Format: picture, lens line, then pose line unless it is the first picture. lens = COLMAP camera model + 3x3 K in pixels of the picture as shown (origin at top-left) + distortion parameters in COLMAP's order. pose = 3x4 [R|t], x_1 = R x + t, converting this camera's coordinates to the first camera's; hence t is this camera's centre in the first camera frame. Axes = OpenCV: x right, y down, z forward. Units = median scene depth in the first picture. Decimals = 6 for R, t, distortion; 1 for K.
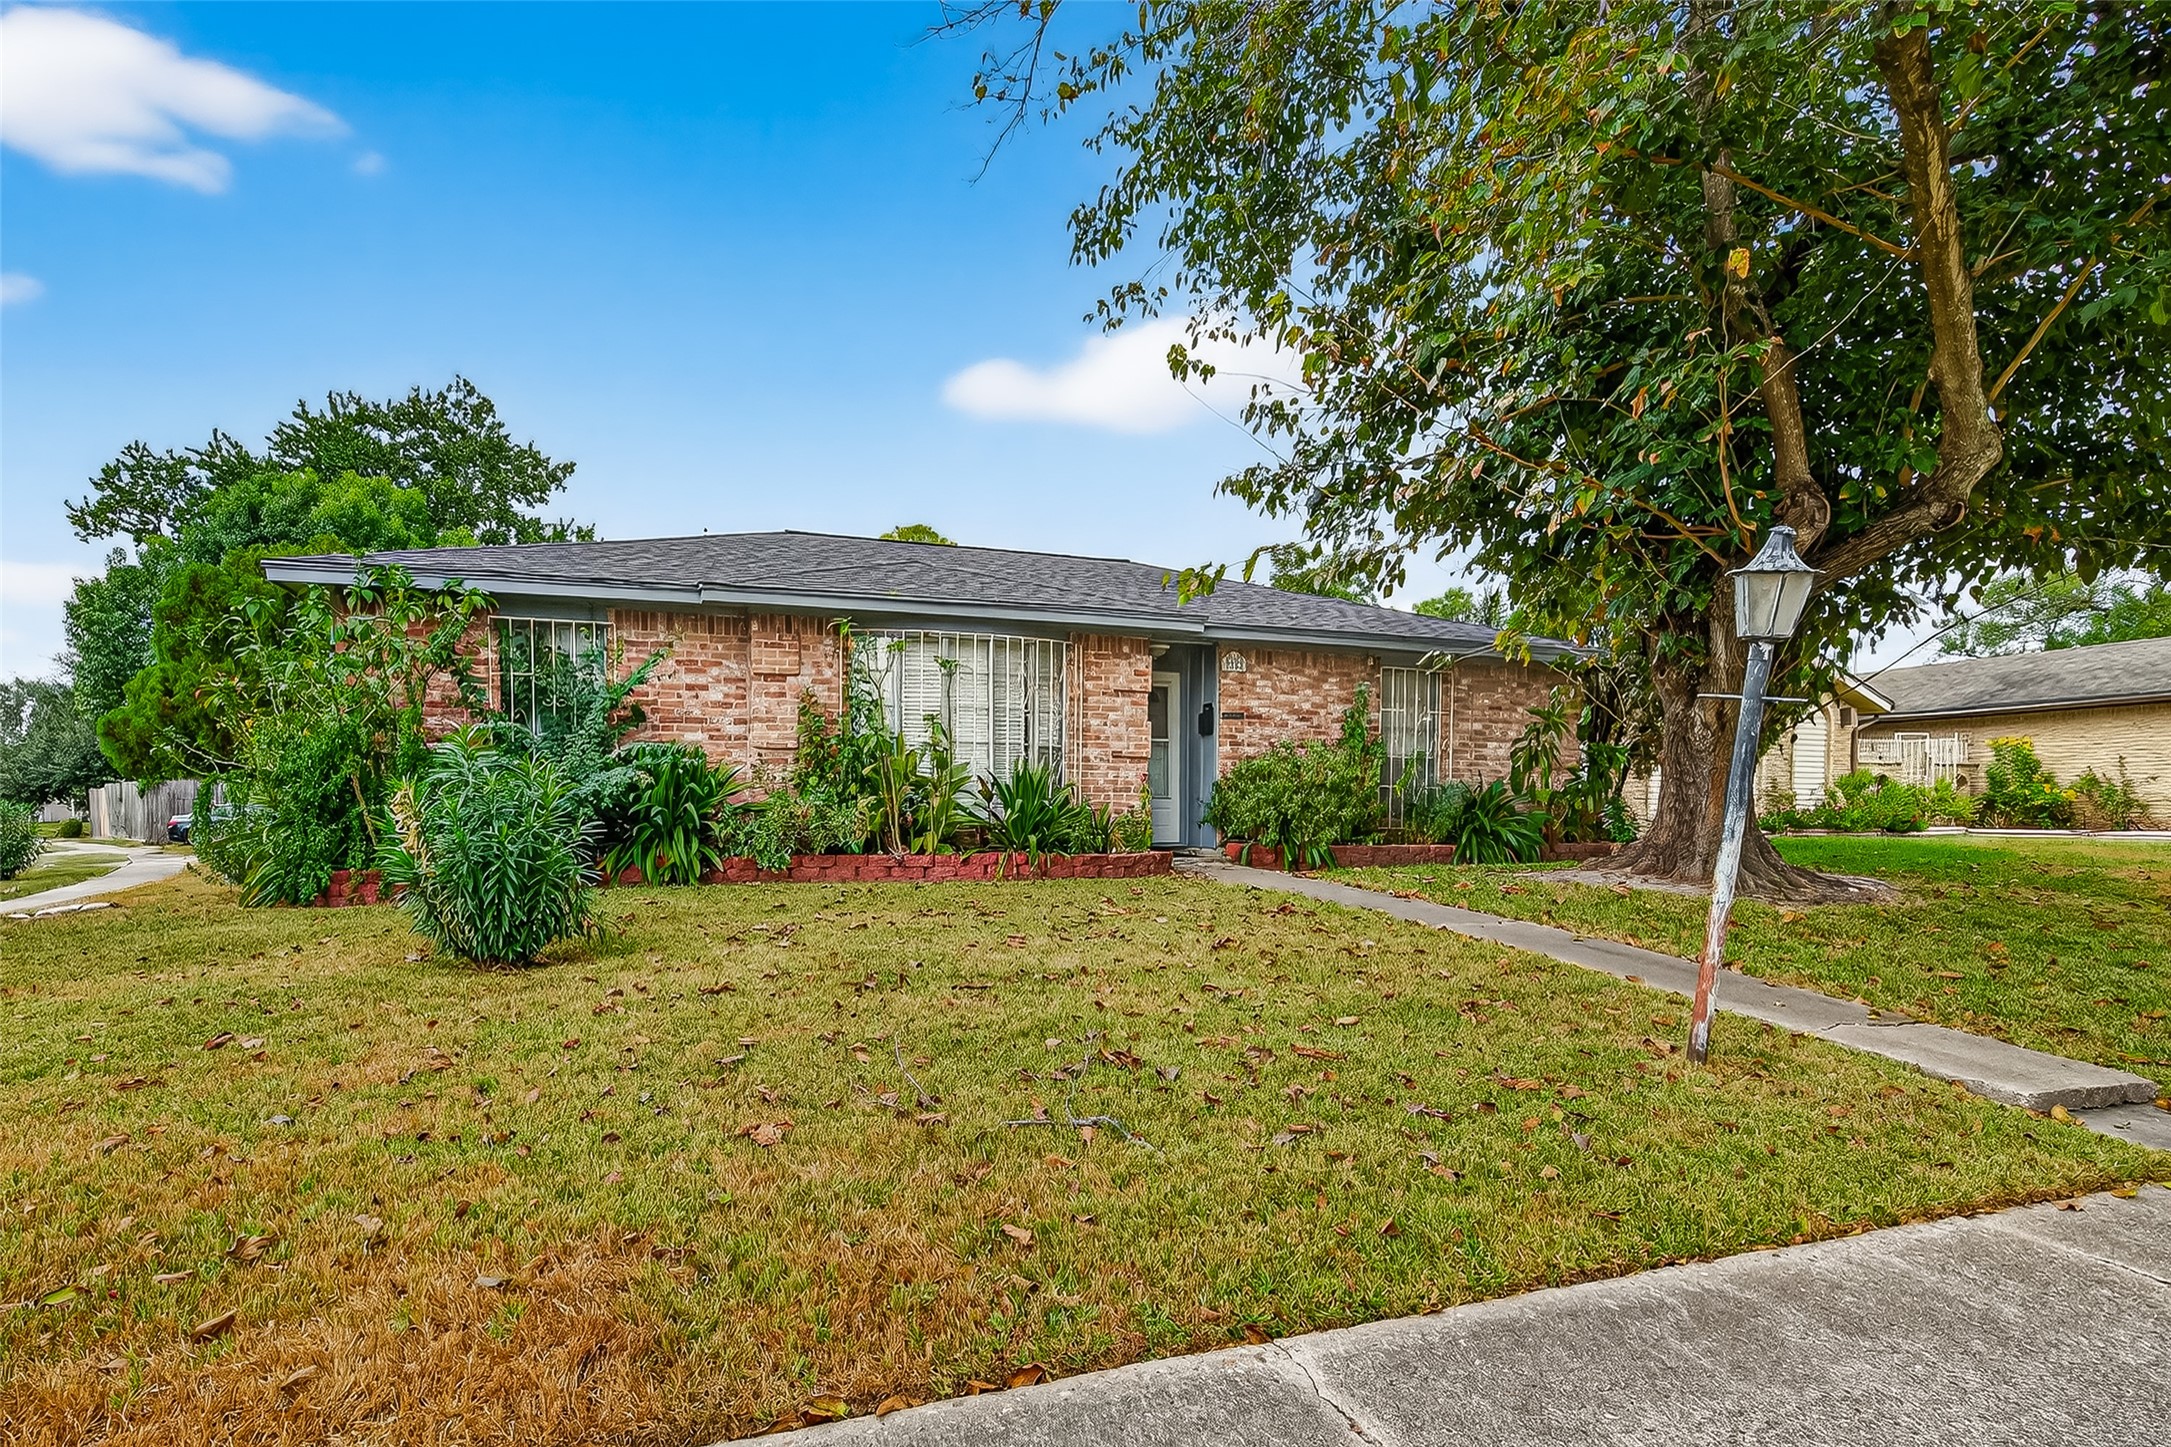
lens RADIAL K [[941.6, 0, 1089.7], [0, 941.6, 799.1], [0, 0, 1]] dist [0.000131, -0.000070]
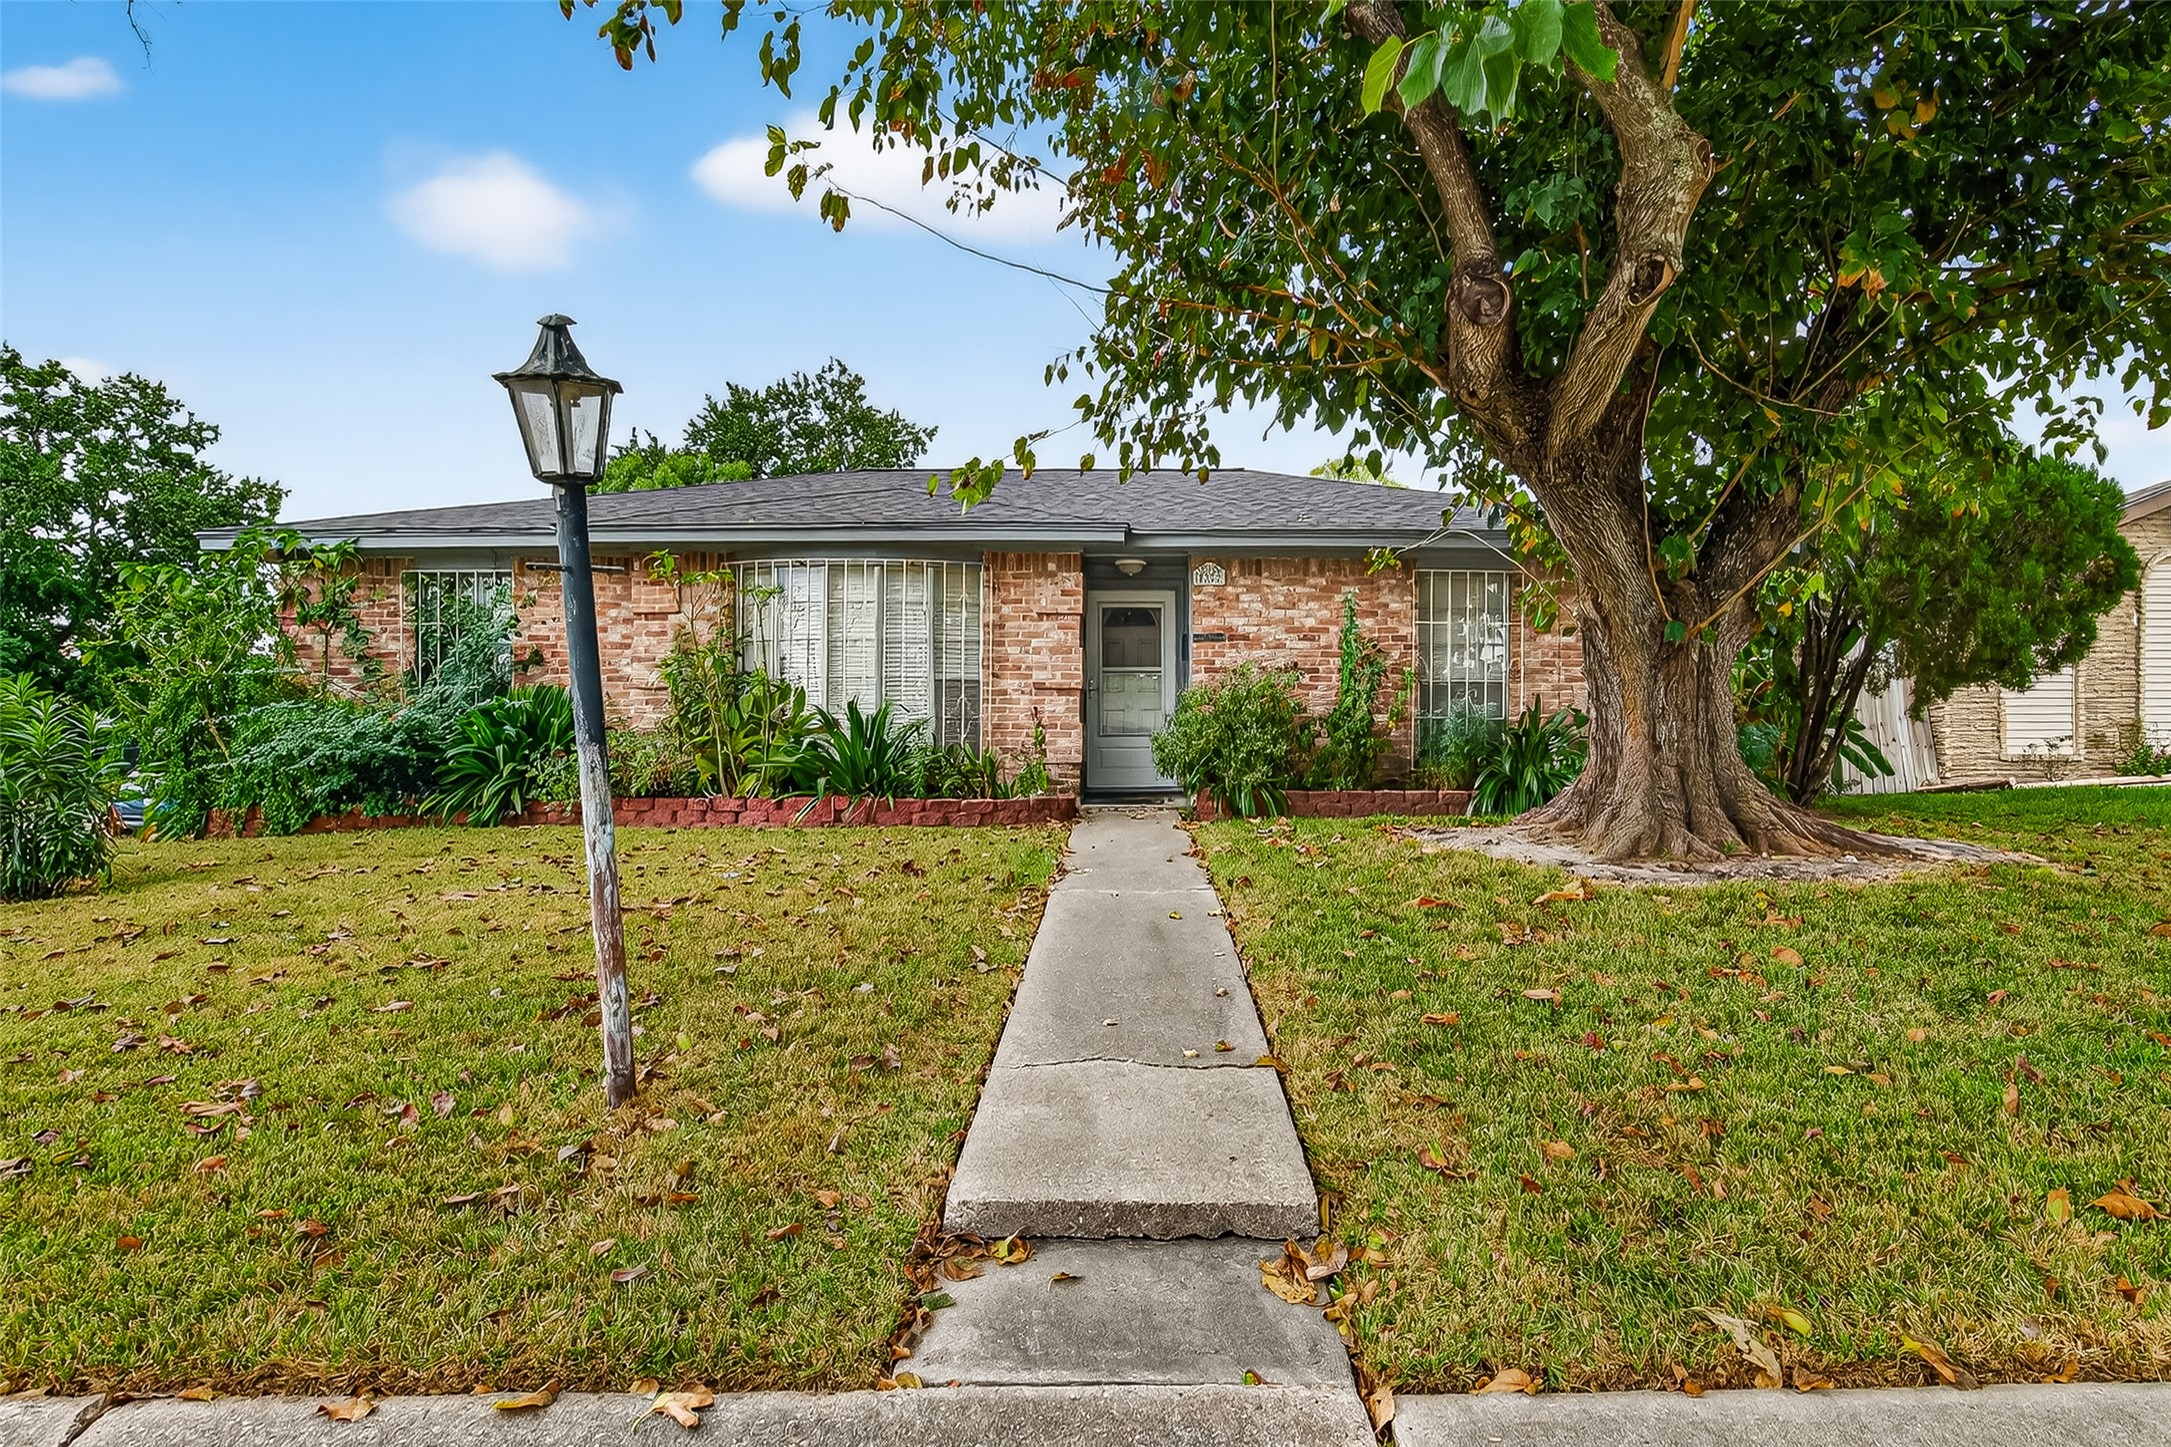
lens RADIAL K [[941.6, 0, 1089.7], [0, 941.6, 799.1], [0, 0, 1]] dist [0.000131, -0.000070]
pose [[0.954267, 0.010578, -0.298768, 0.341539], [0.009115, 0.997880, 0.064443, 0.002898], [0.298816, -0.064219, 0.952148, 0.152261]]
